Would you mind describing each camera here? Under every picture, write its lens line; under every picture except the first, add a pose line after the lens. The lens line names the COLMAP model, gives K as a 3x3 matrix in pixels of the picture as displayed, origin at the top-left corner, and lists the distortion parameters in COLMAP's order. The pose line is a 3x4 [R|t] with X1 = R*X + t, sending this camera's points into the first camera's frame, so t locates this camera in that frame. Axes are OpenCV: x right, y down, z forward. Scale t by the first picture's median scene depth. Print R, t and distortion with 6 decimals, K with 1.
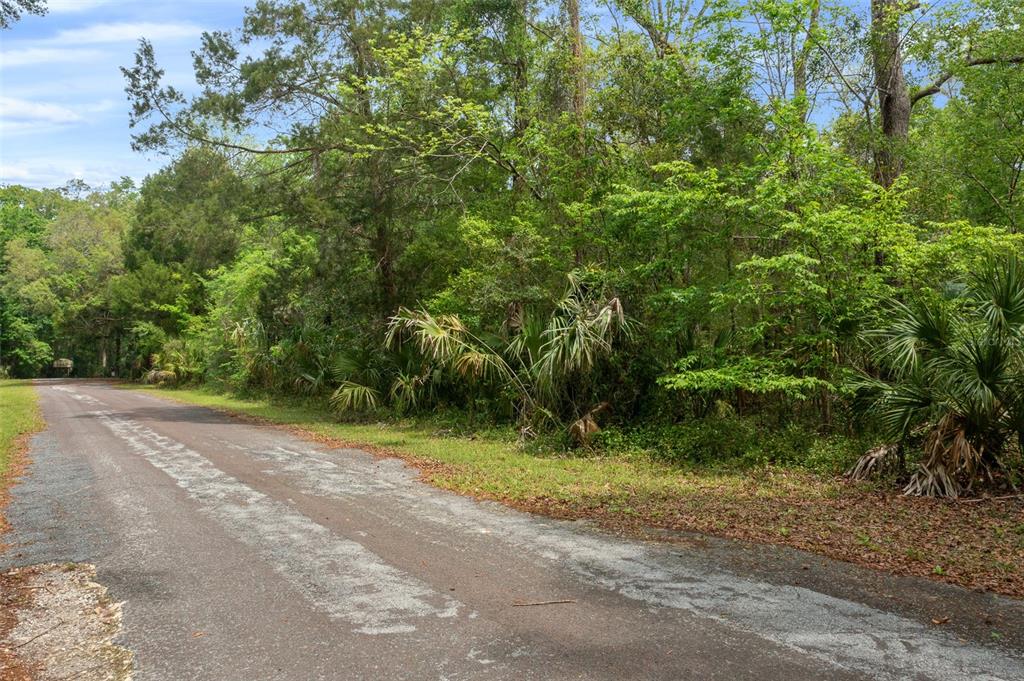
lens RADIAL K [[840.0, 0, 512.0], [0, 840.0, 340.5], [0, 0, 1]] dist [-0.013320, 0.000979]
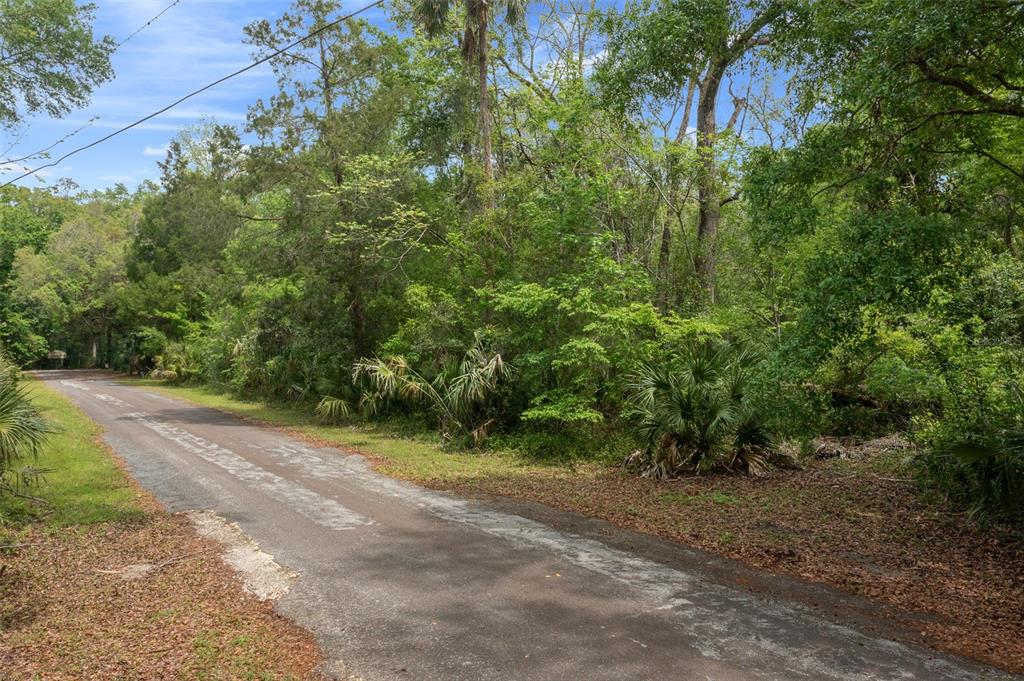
lens RADIAL K [[840.0, 0, 512.0], [0, 840.0, 340.5], [0, 0, 1]] dist [-0.013320, 0.000979]
pose [[0.999704, 0.001277, 0.024289, 0.087891], [-0.001770, 0.999792, 0.020295, -0.084830], [-0.024258, -0.020332, 0.999499, -0.460876]]
